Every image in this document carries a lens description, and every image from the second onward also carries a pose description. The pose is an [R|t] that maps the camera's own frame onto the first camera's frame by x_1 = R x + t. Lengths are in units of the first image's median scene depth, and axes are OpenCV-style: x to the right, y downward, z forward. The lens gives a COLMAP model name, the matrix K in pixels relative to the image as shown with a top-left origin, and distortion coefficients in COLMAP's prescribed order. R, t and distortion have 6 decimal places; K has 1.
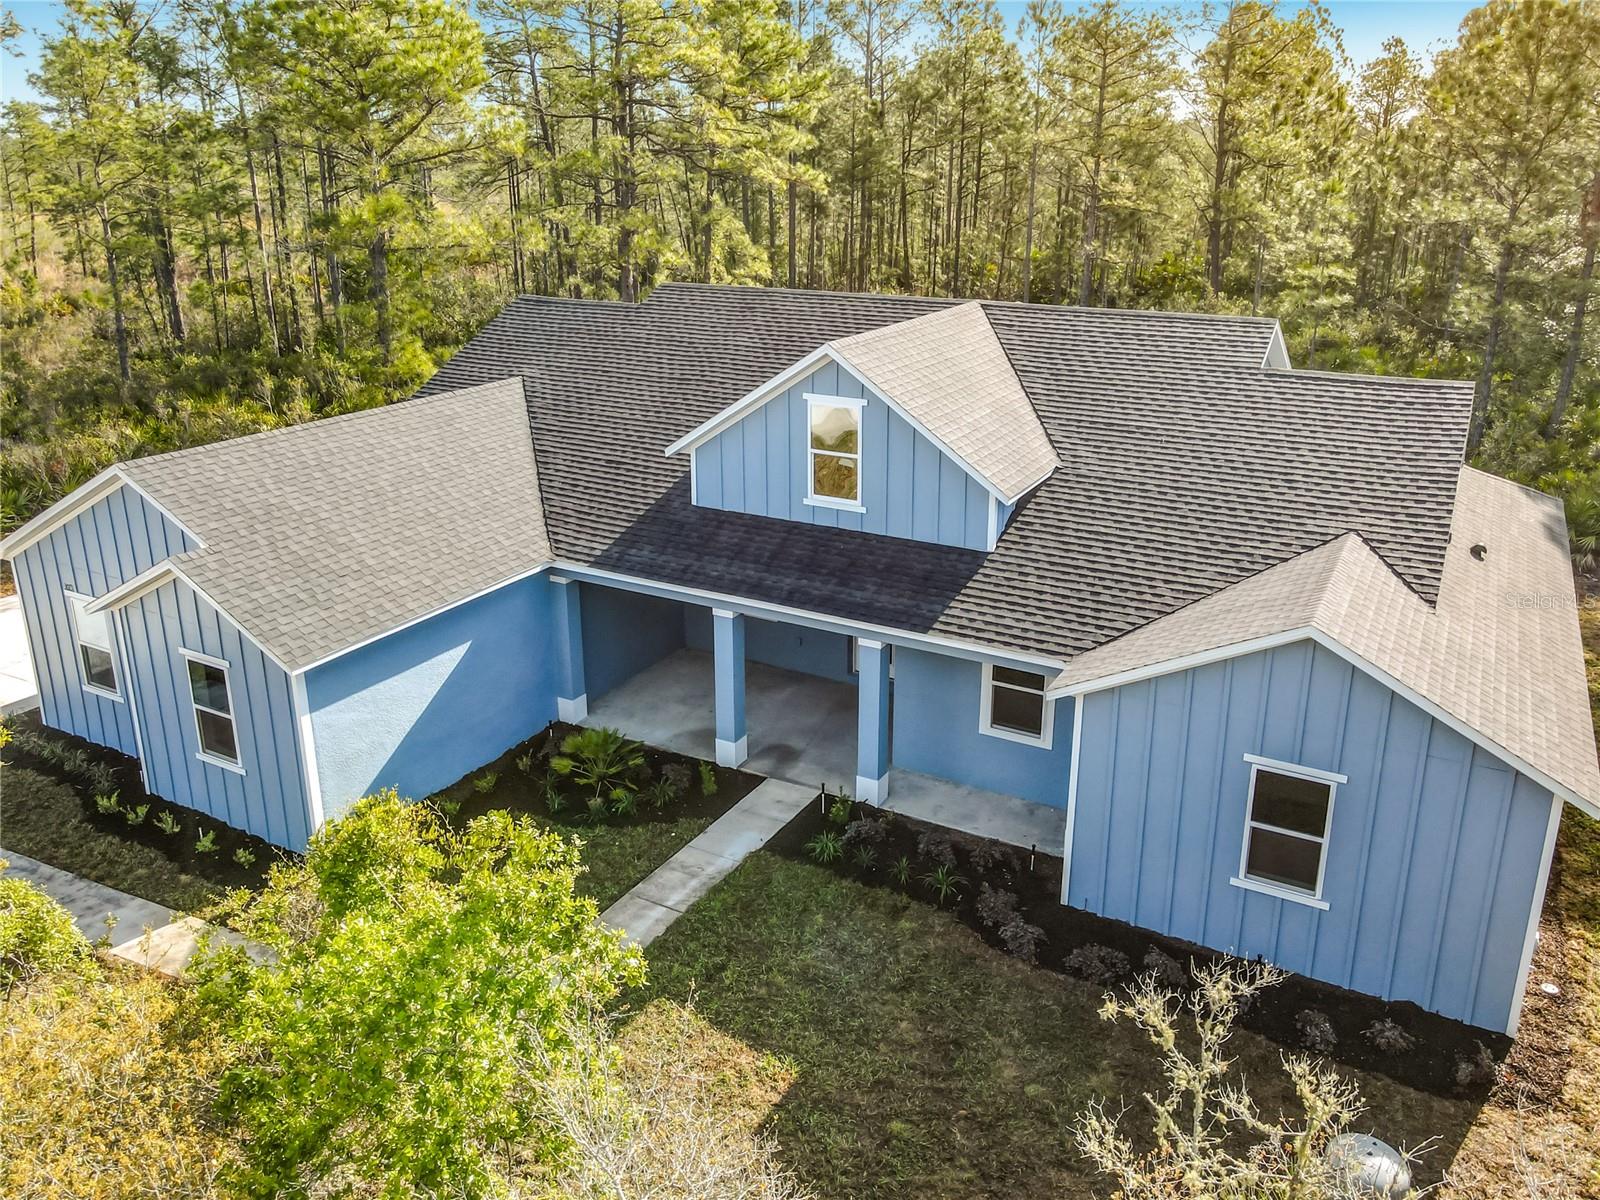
lens RADIAL K [[1221.0, 0, 800.4], [0, 1221.0, 543.9], [0, 0, 1]] dist [-0.000348, 0.006429]
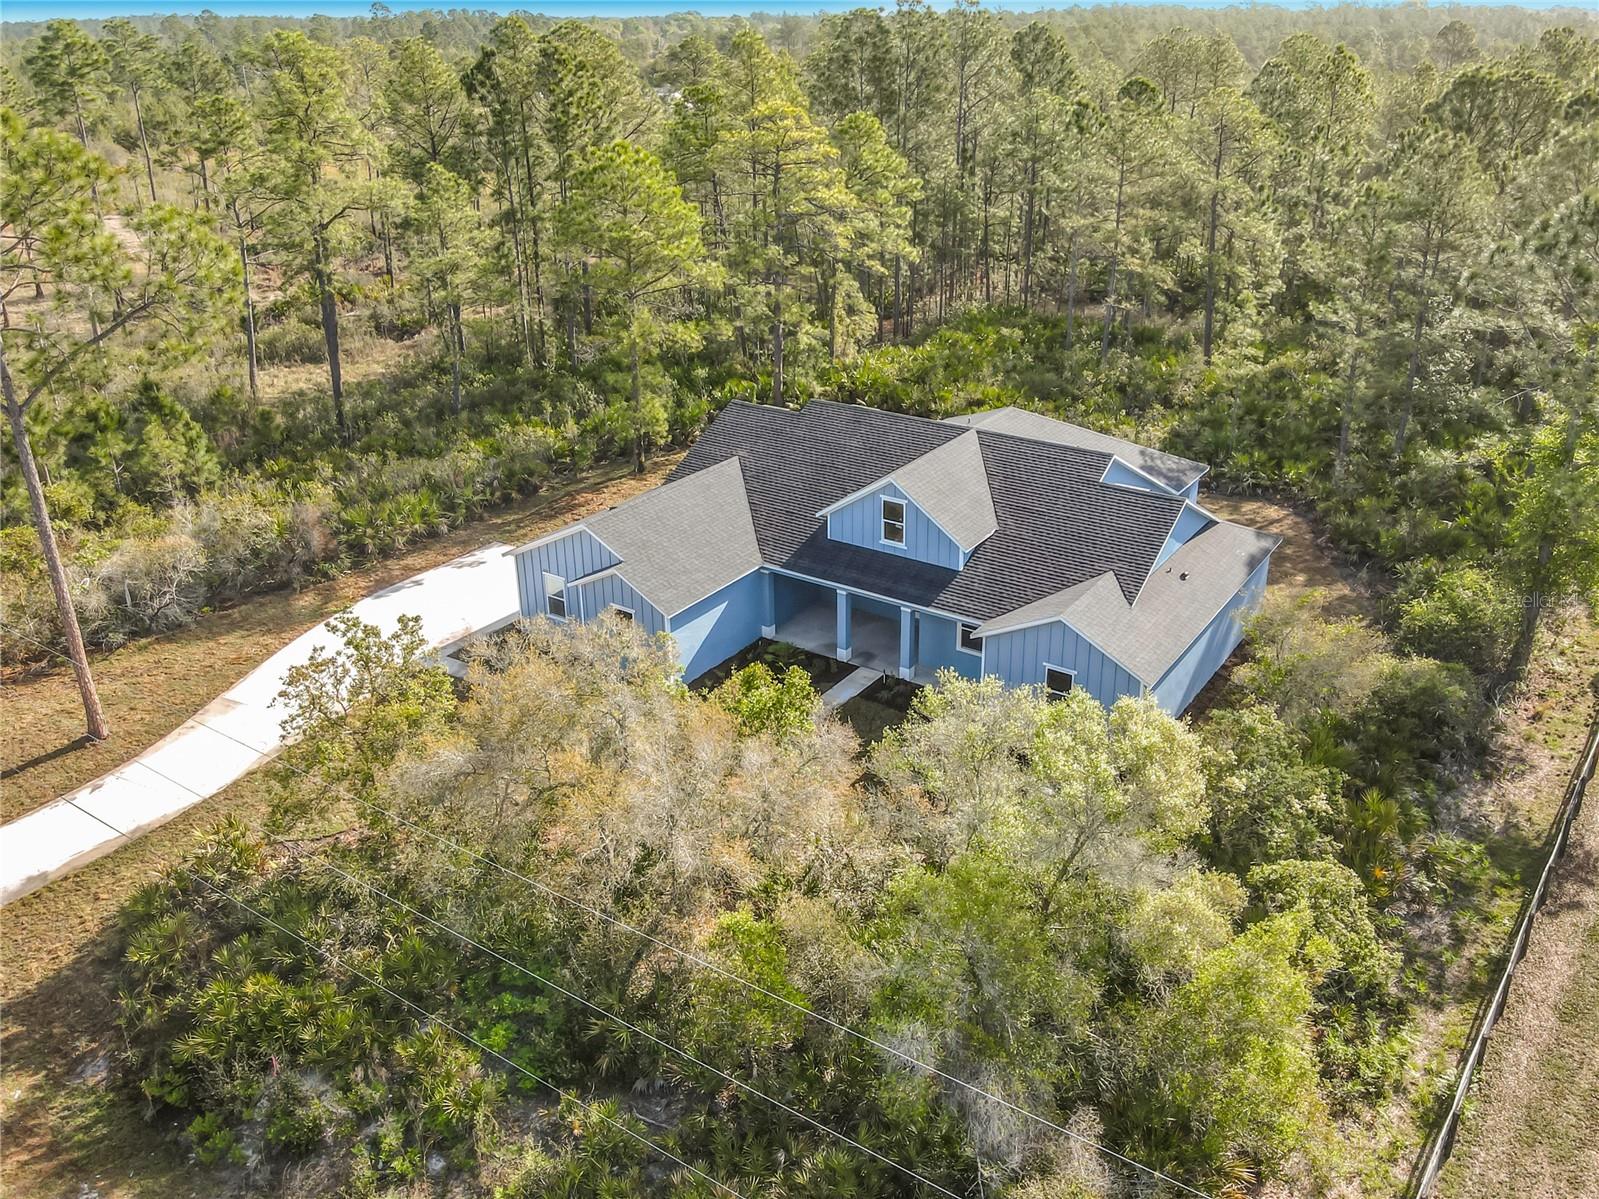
lens RADIAL K [[1227.7, 0, 799.5], [0, 1227.7, 599.5], [0, 0, 1]] dist [-0.002247, 0.001791]
pose [[0.995474, 0.028401, -0.090689, 0.062702], [-0.016573, 0.991558, 0.128602, -0.213291], [0.093576, -0.126517, 0.987541, -1.194154]]
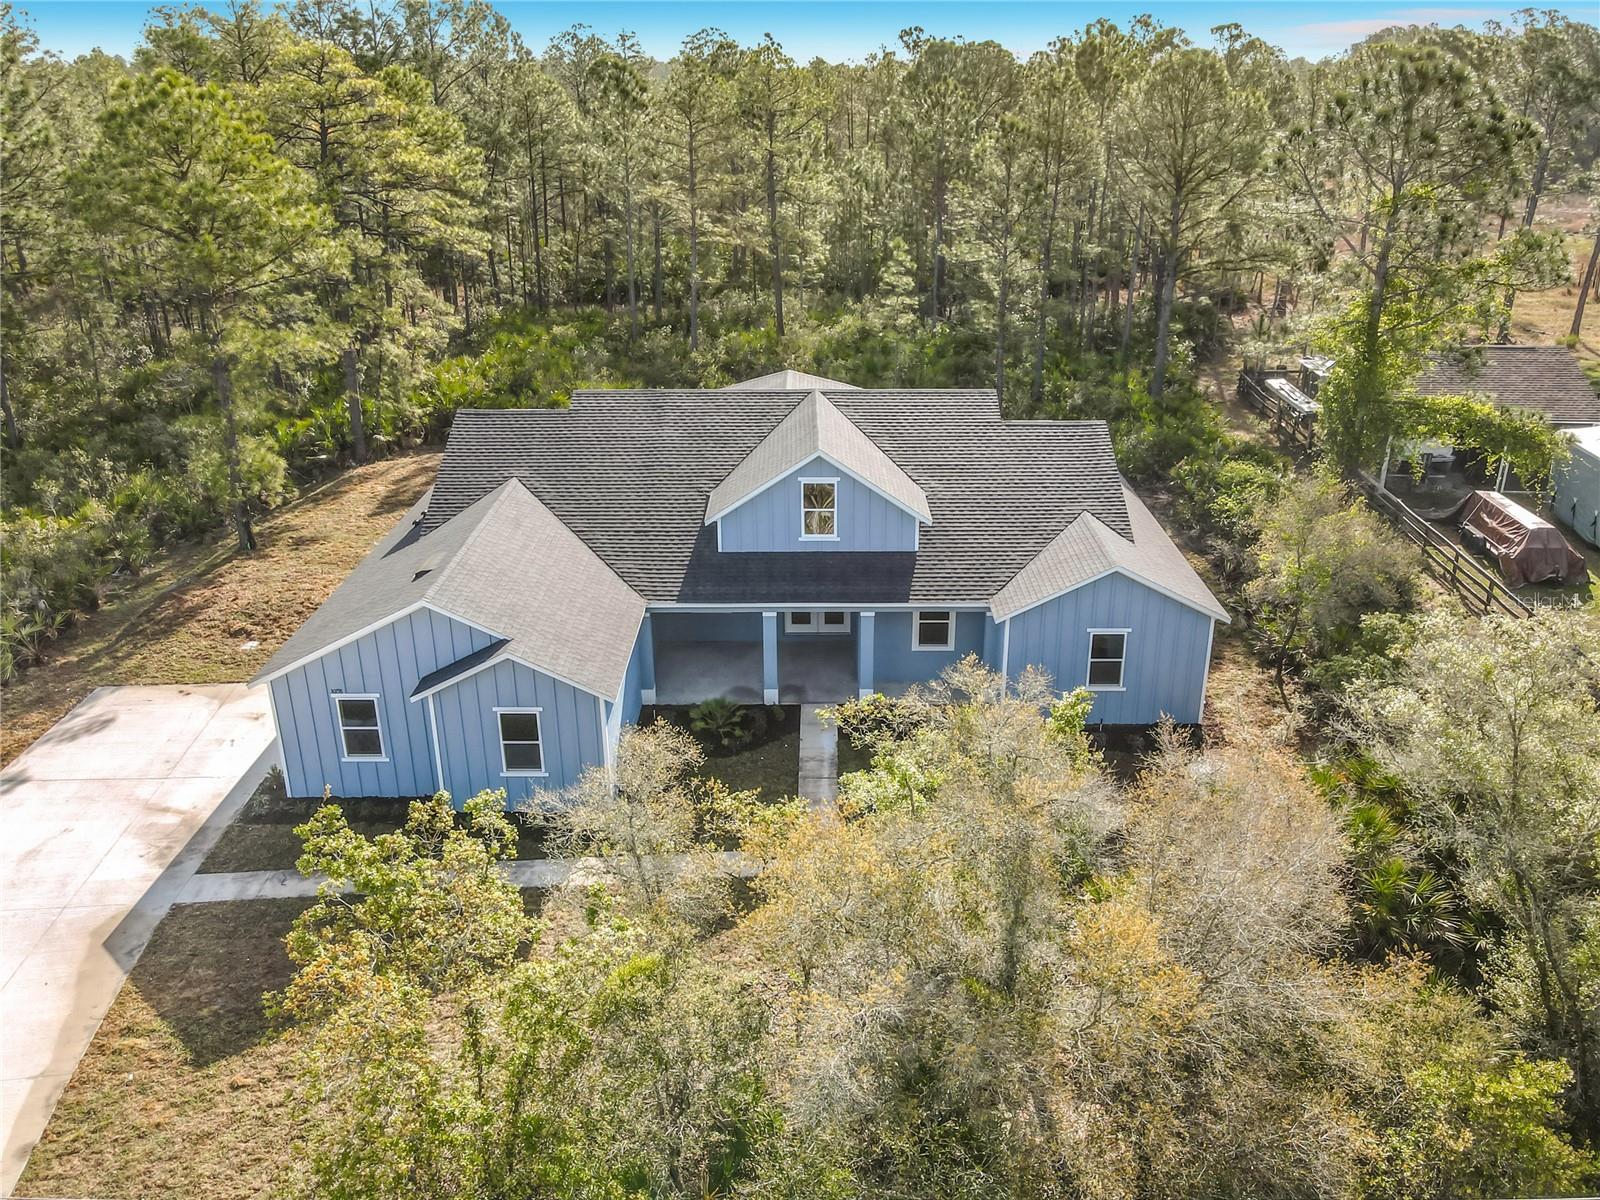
lens RADIAL K [[1184.2, 0, 800.0], [0, 1184.2, 600.0], [0, 0, 1]] dist [0.001087, 0.003902]
pose [[0.880510, -0.198358, 0.430530, -0.719517], [0.152361, 0.978472, 0.139205, -0.181334], [-0.448874, -0.056976, 0.891777, -0.462056]]
